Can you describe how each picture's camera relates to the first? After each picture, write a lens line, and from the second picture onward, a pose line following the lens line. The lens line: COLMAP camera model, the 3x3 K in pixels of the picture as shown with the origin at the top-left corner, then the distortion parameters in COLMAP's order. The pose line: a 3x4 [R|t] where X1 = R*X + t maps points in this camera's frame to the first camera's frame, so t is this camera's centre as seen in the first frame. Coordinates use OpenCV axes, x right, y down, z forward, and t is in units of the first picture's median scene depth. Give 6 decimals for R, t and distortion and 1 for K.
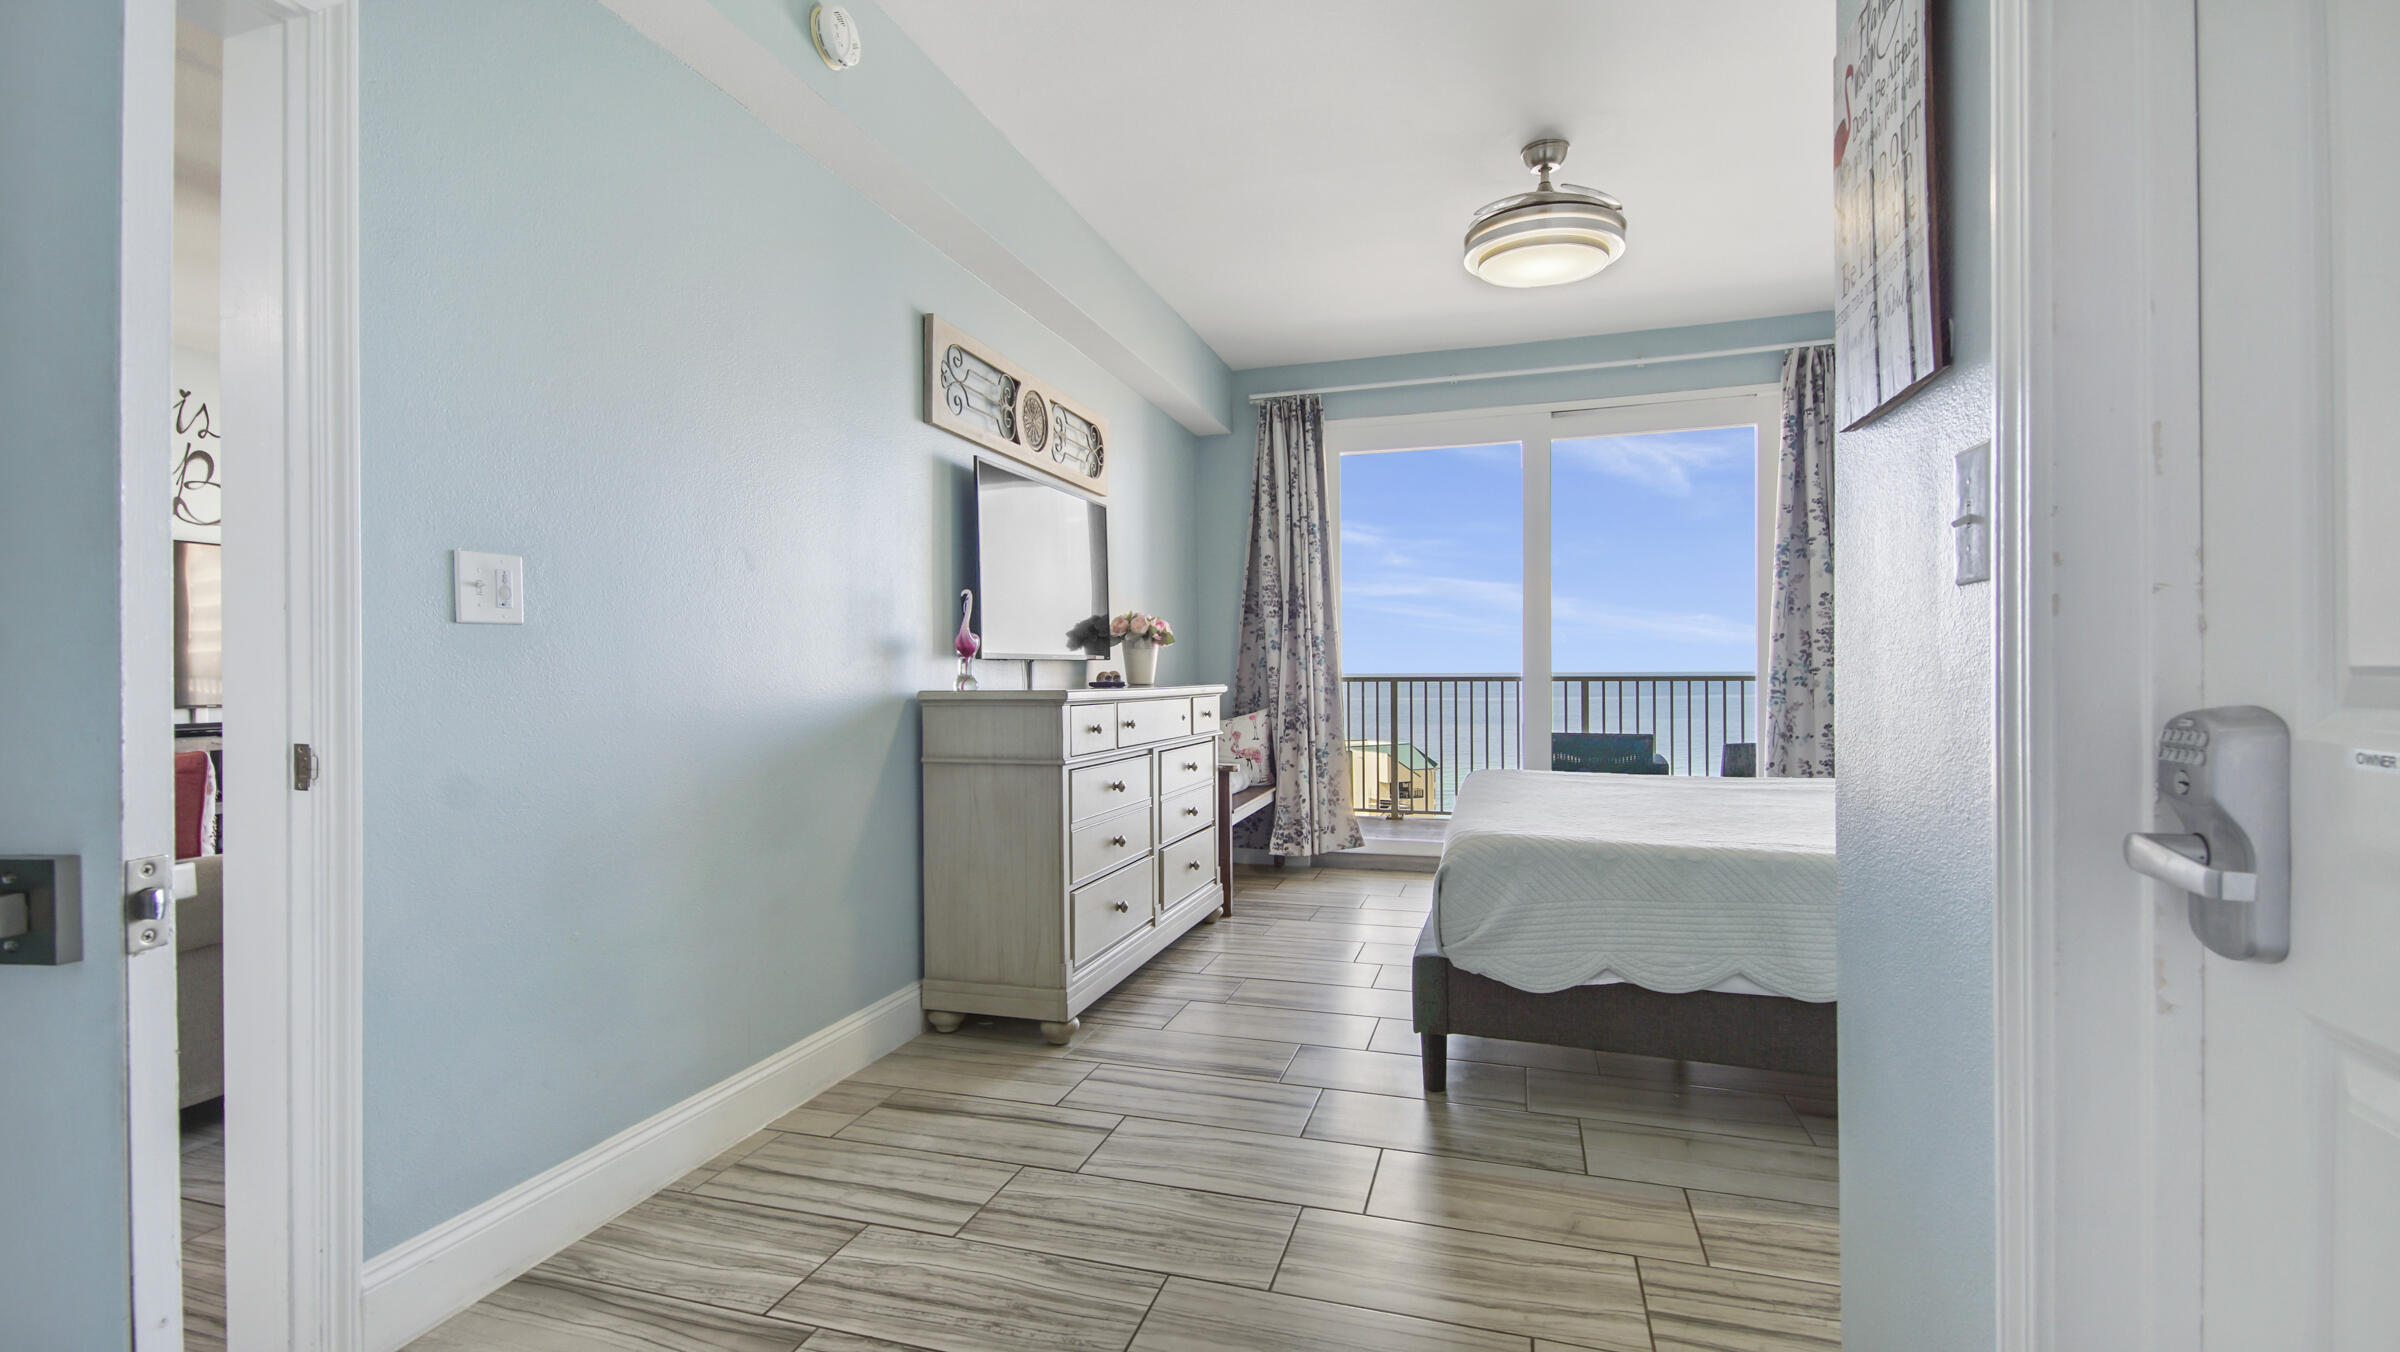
lens RADIAL K [[1081.2, 0, 1168.5], [0, 1081.2, 677.9], [0, 0, 1]] dist [0.017570, -0.012416]
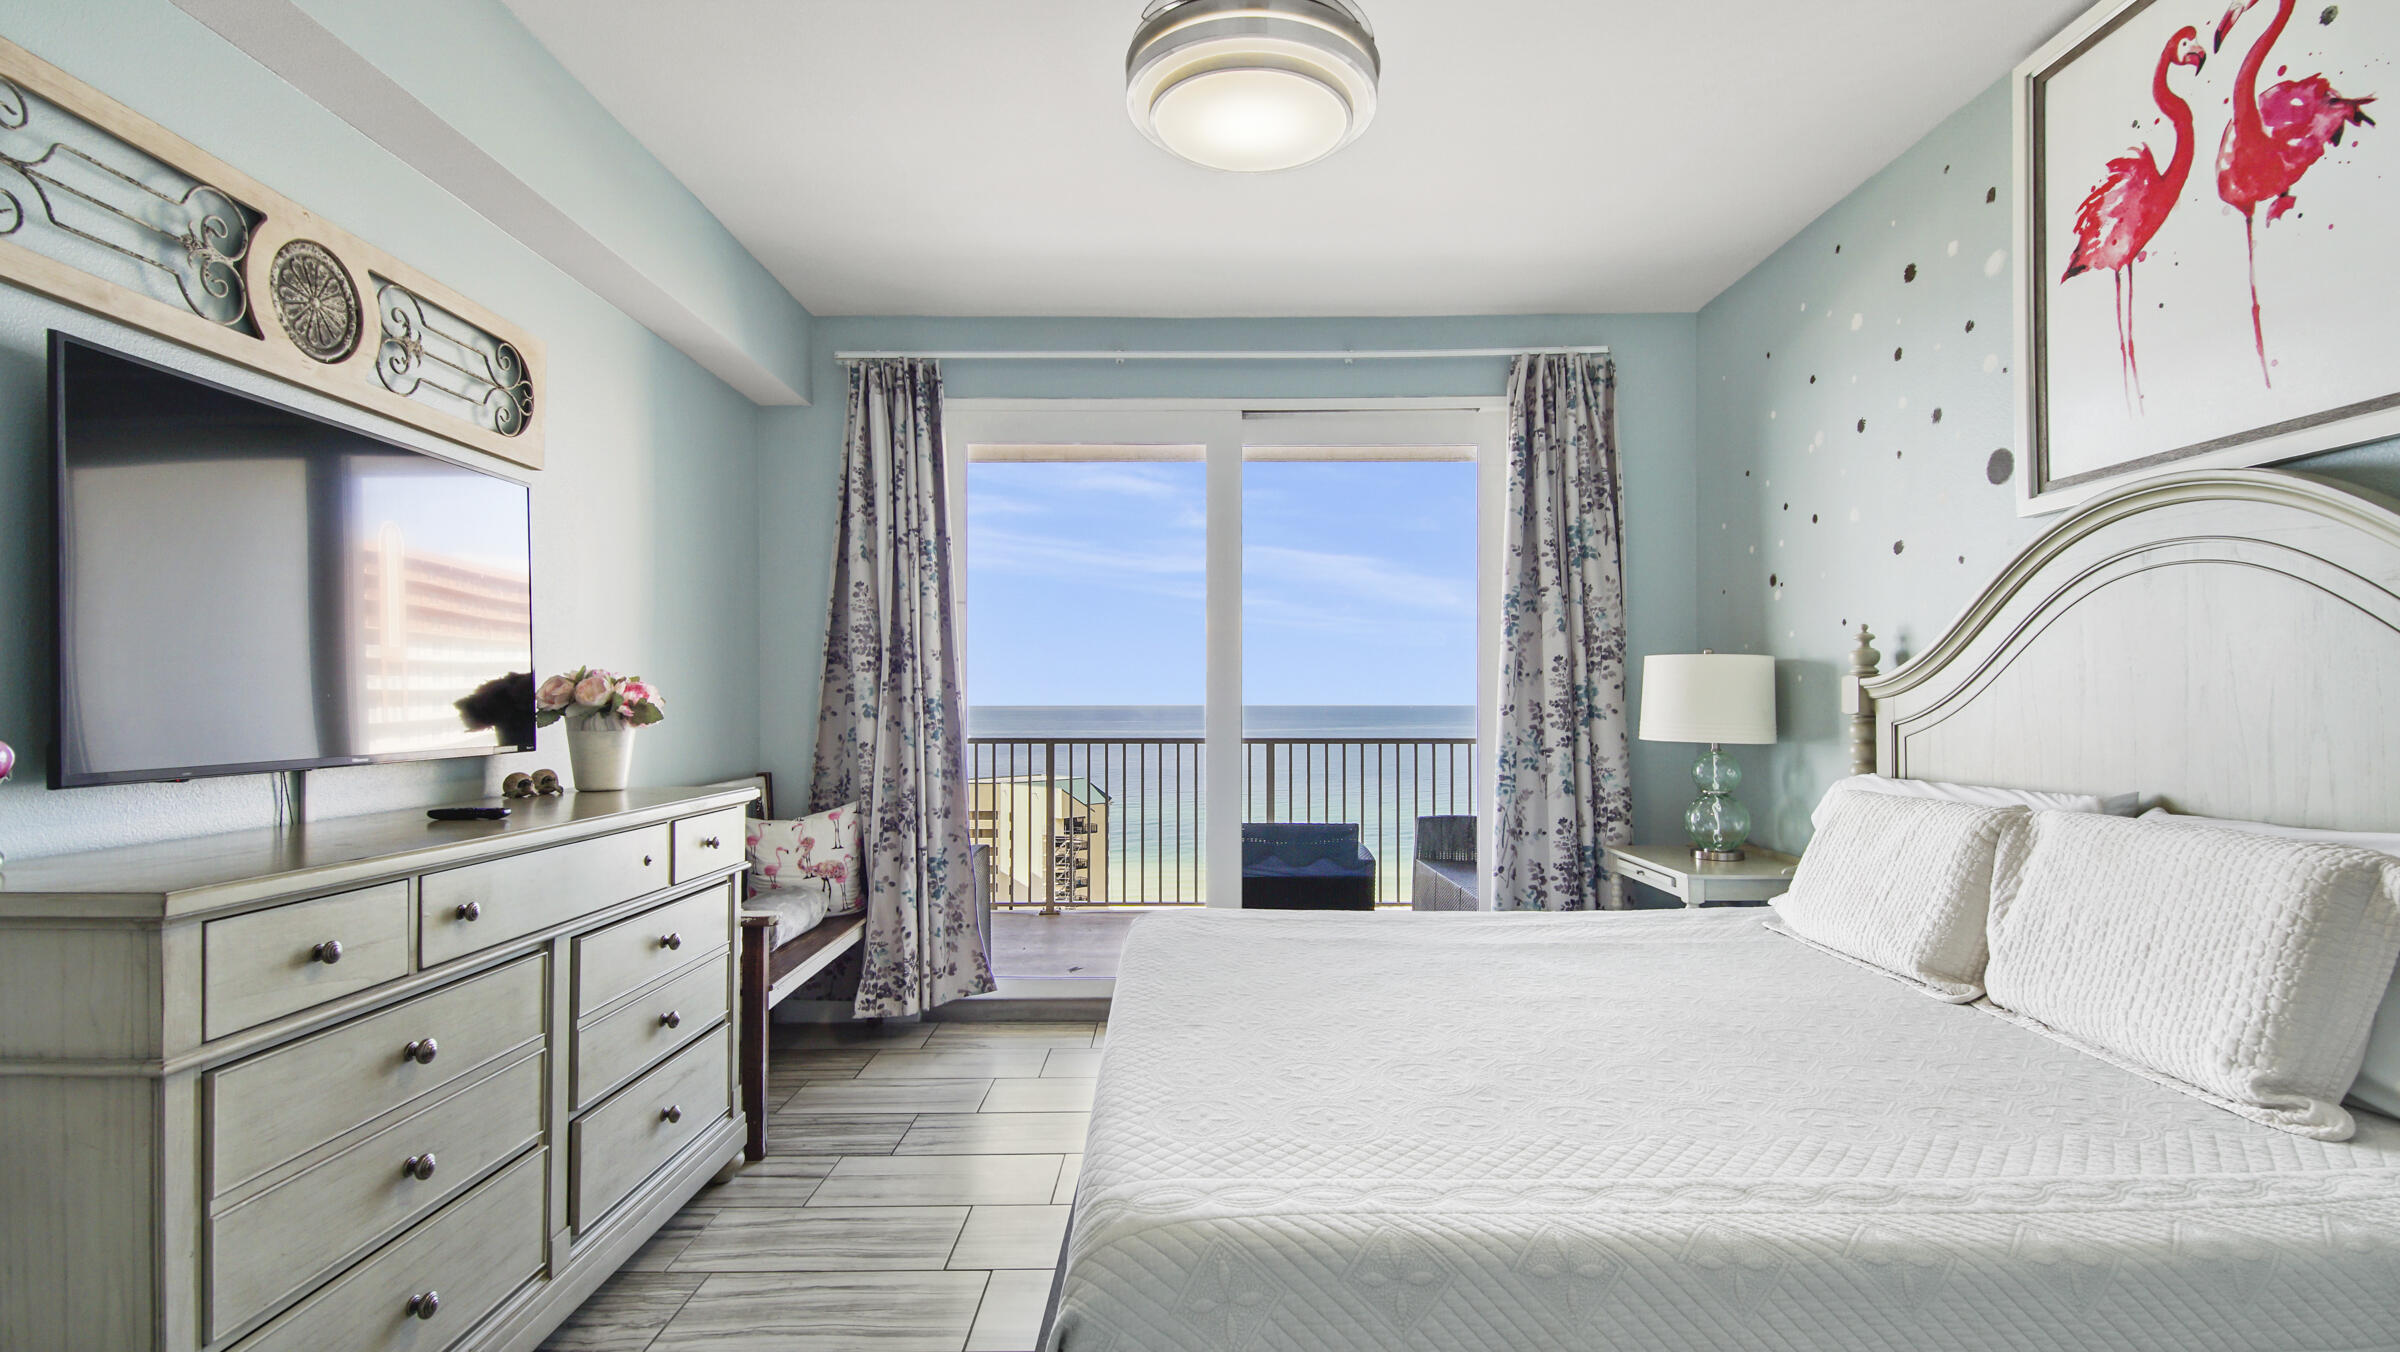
lens RADIAL K [[1081.2, 0, 1199.0], [0, 1081.2, 696.2], [0, 0, 1]] dist [0.017570, -0.012416]
pose [[0.948750, 0.007018, 0.315950, 0.091675], [-0.003701, 0.999932, -0.011097, -0.037758], [-0.316006, 0.009359, 0.948711, 0.311733]]
